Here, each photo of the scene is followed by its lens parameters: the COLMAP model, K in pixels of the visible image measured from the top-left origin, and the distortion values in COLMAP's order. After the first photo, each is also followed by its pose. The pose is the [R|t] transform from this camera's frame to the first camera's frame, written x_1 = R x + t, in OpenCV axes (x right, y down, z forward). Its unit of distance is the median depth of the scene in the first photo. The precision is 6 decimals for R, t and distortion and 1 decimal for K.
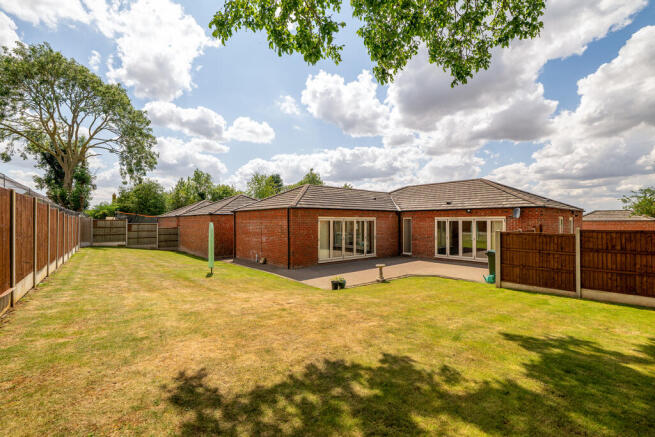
lens RADIAL K [[295.2, 0, 335.0], [0, 295.2, 232.5], [0, 0, 1]] dist [-0.000792, -0.000318]
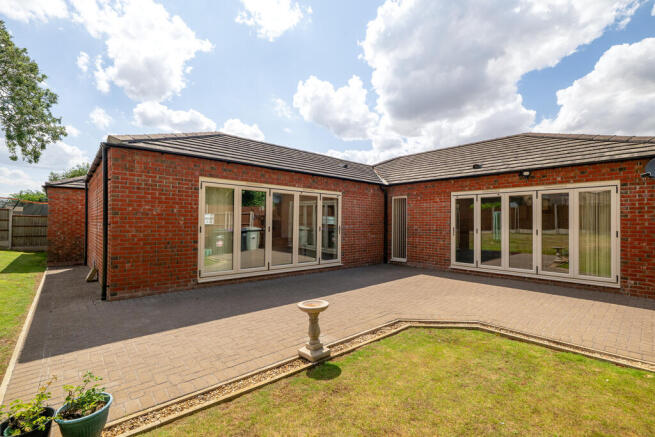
lens RADIAL K [[295.2, 0, 328.2], [0, 295.2, 218.4], [0, 0, 1]] dist [-0.000792, -0.000318]
pose [[0.999906, 0.008052, 0.011058, 0.097077], [-0.007432, 0.998459, -0.054993, 0.023434], [-0.011484, 0.054905, 0.998426, 0.416080]]
